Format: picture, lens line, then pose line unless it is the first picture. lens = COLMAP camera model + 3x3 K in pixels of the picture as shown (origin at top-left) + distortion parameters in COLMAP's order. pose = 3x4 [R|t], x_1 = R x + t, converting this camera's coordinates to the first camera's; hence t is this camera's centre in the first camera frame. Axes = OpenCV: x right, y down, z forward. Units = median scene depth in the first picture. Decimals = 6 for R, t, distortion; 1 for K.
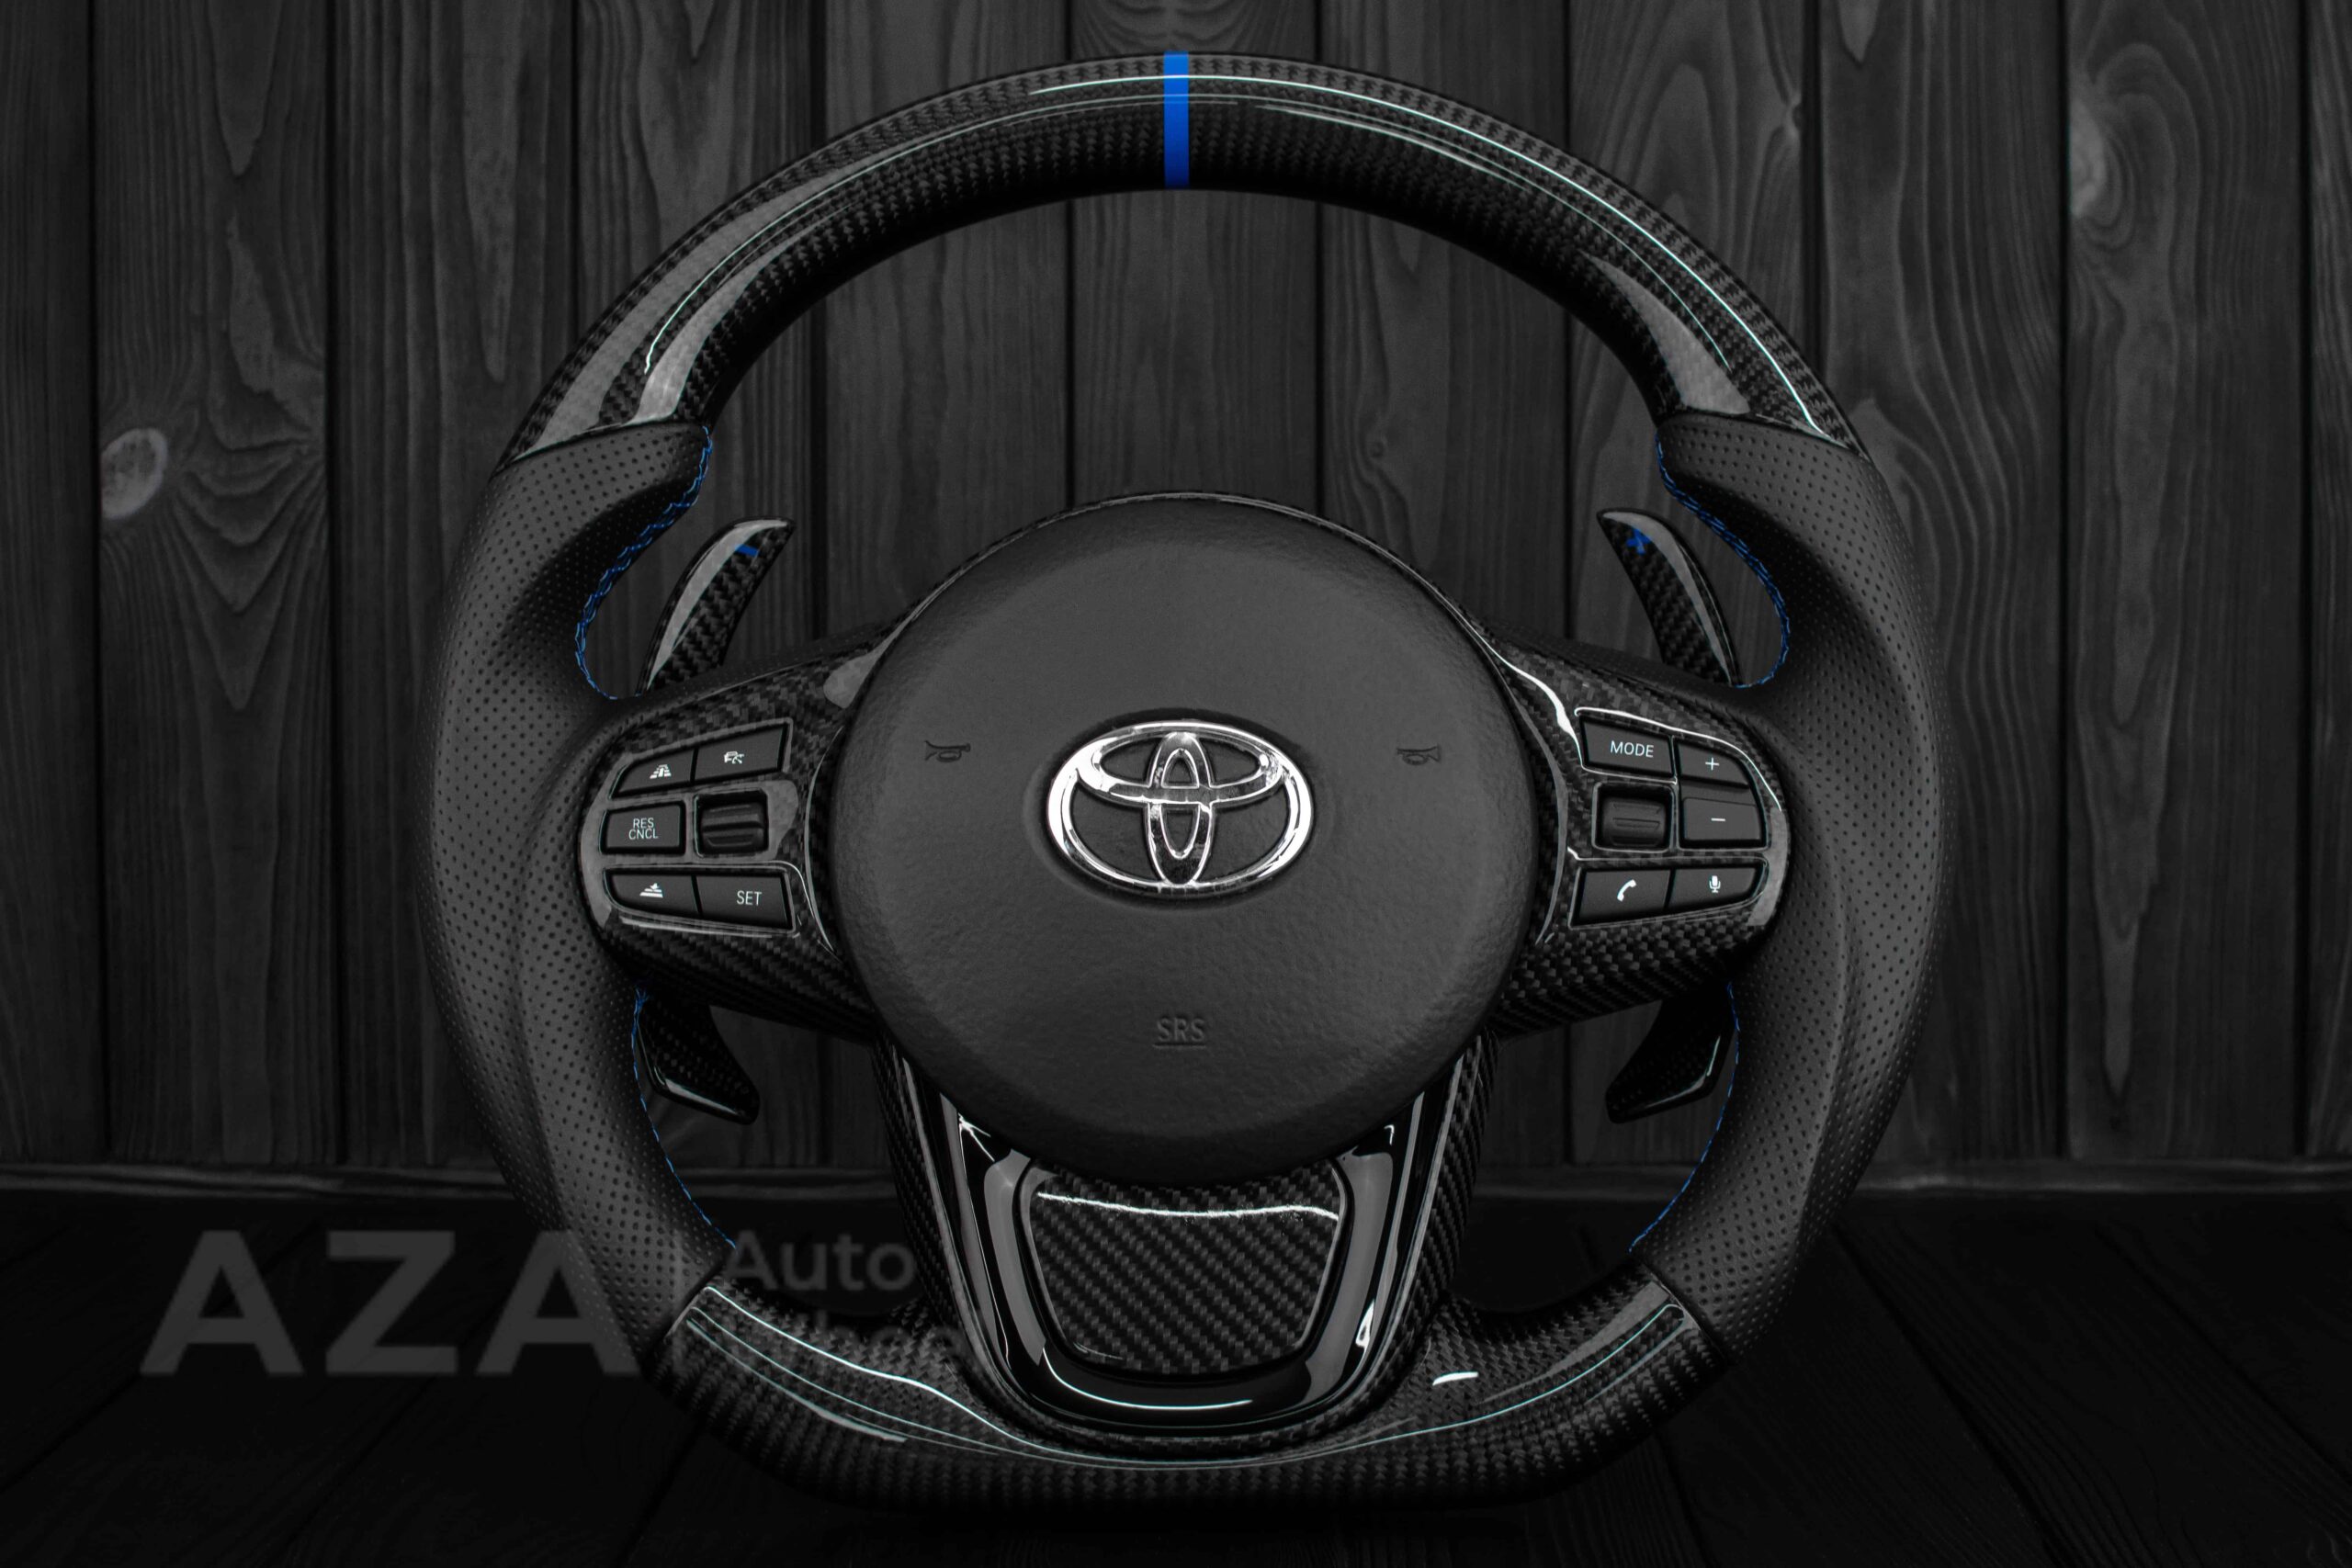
lens RADIAL K [[3496.7, 0, 1176.0], [0, 3496.7, 784.0], [0, 0, 1]] dist [-0.189338, 0.104014]
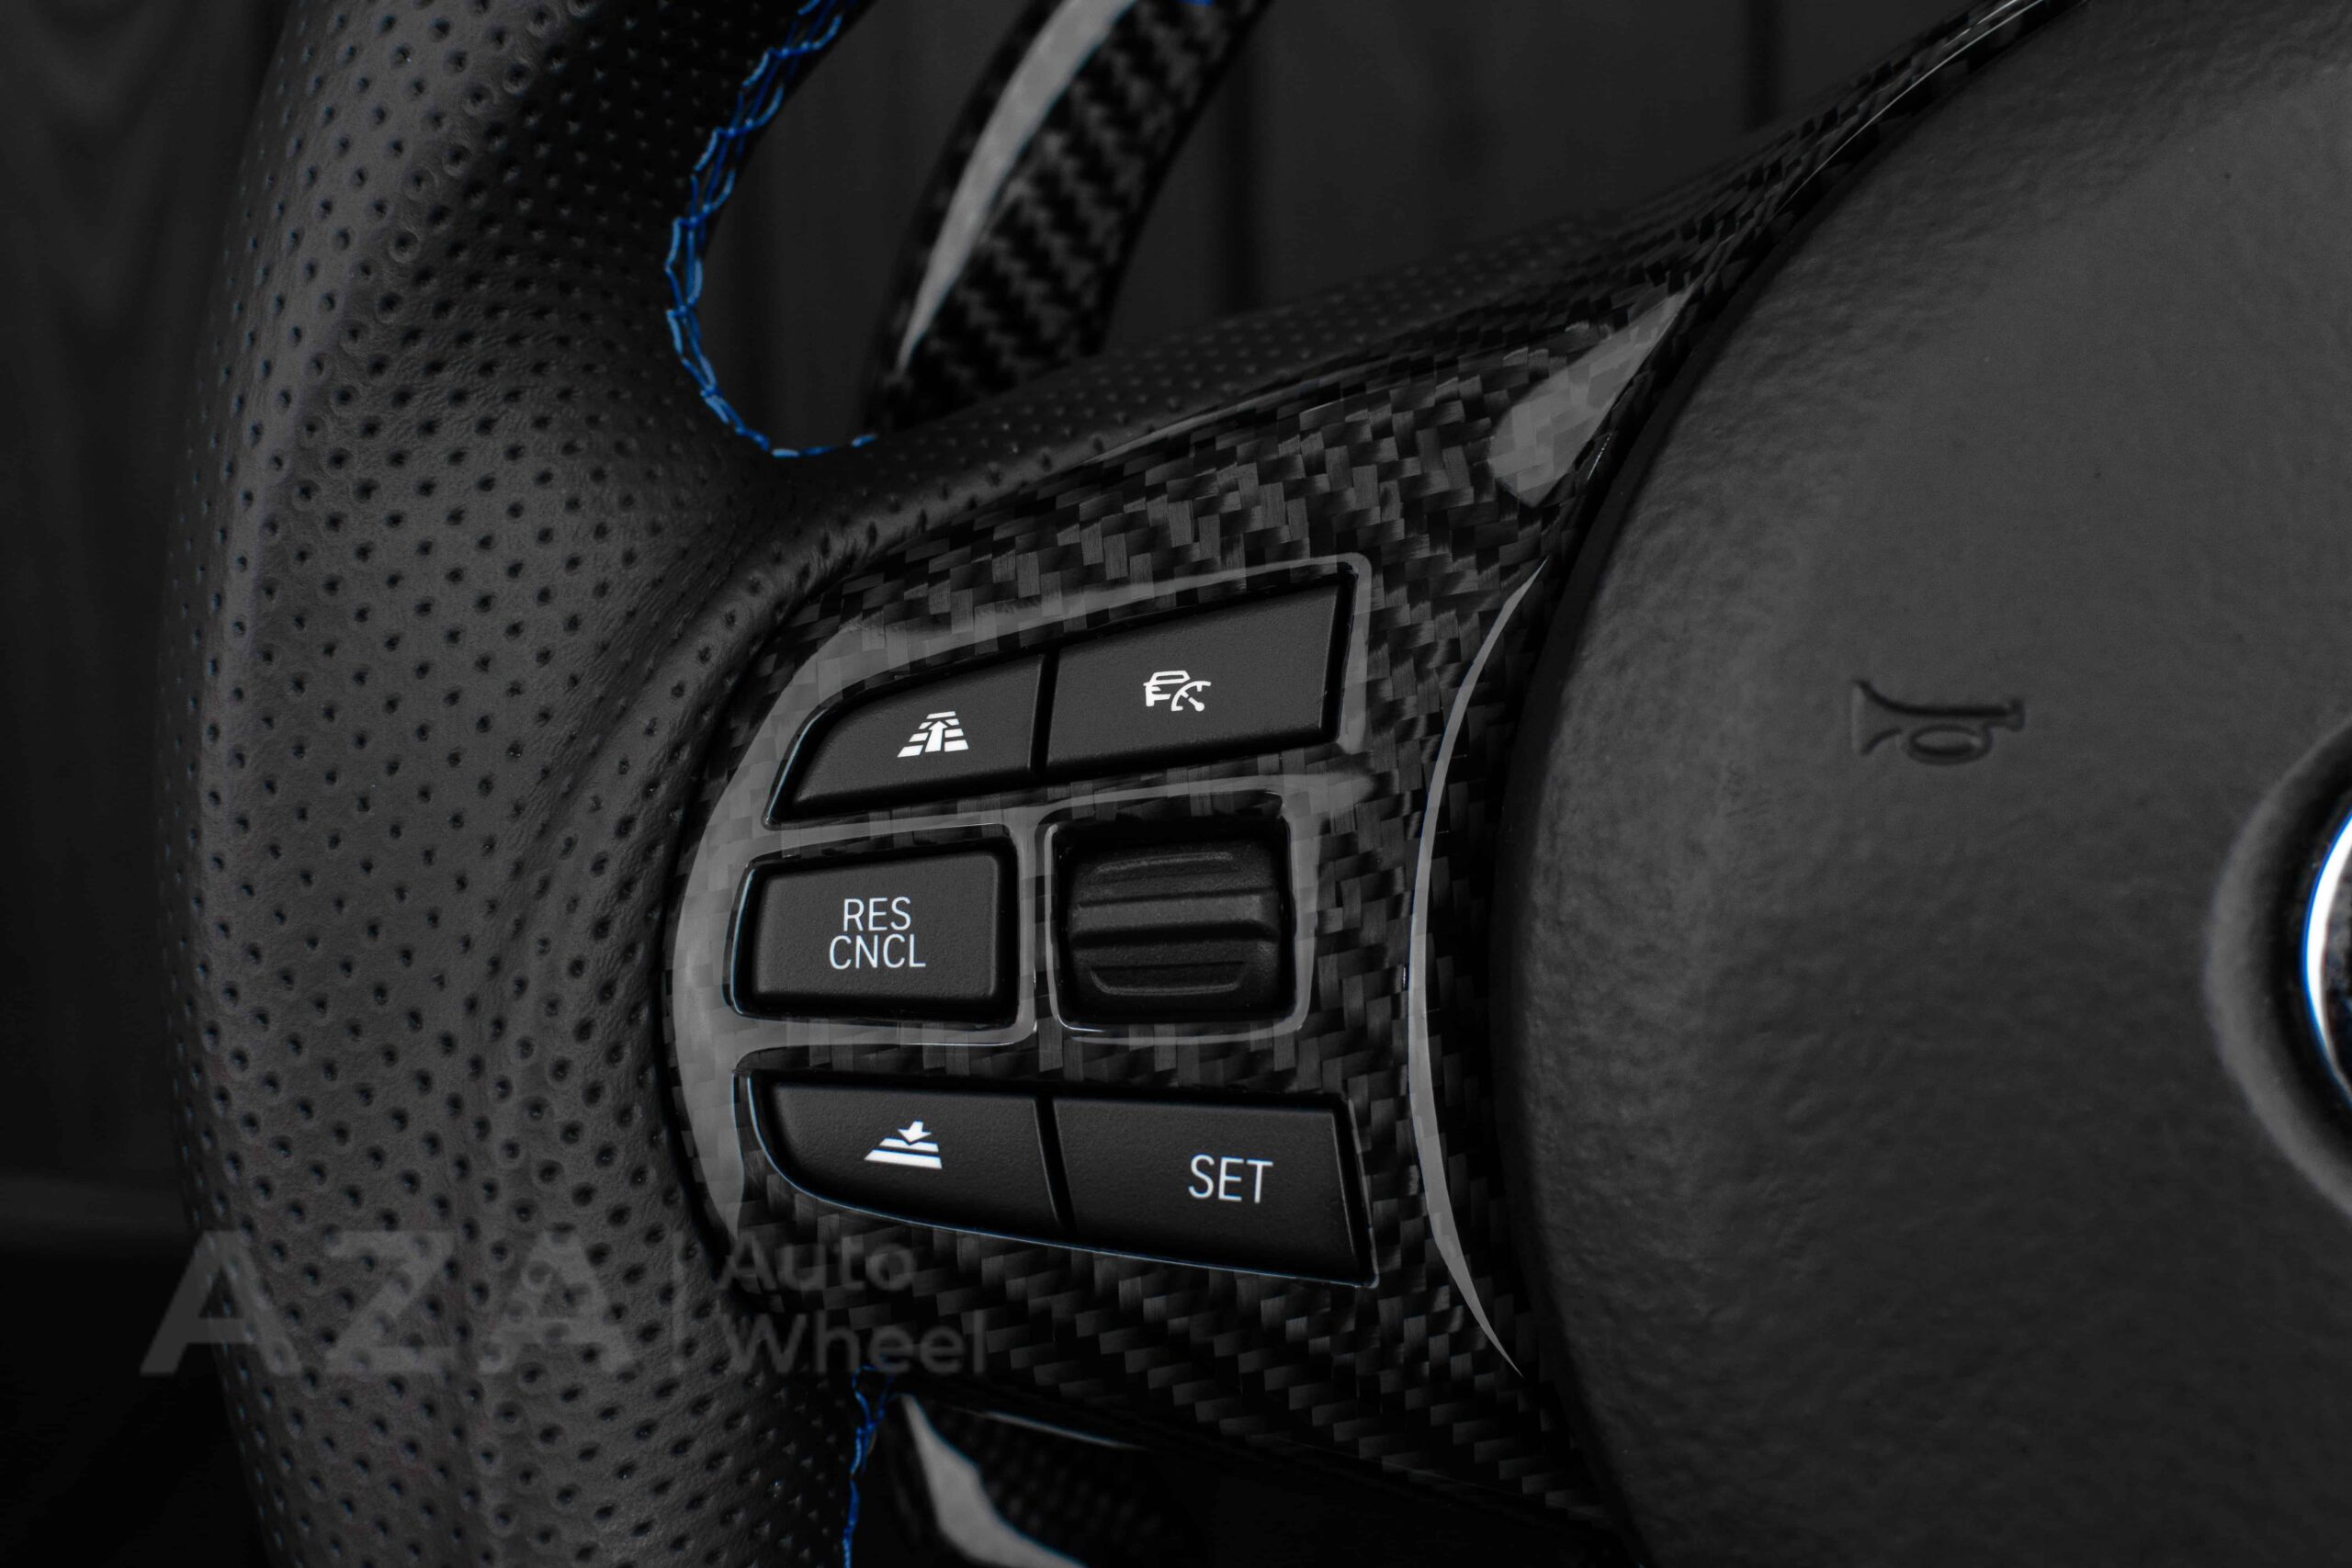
lens RADIAL K [[3635.6, 0, 1176.0], [0, 3635.6, 784.0], [0, 0, 1]] dist [-0.234641, 0.017224]
pose [[0.997038, 0.022757, -0.073467, -0.090637], [-0.010807, 0.987199, 0.159127, -0.043314], [0.076148, -0.157861, 0.984521, 0.603534]]
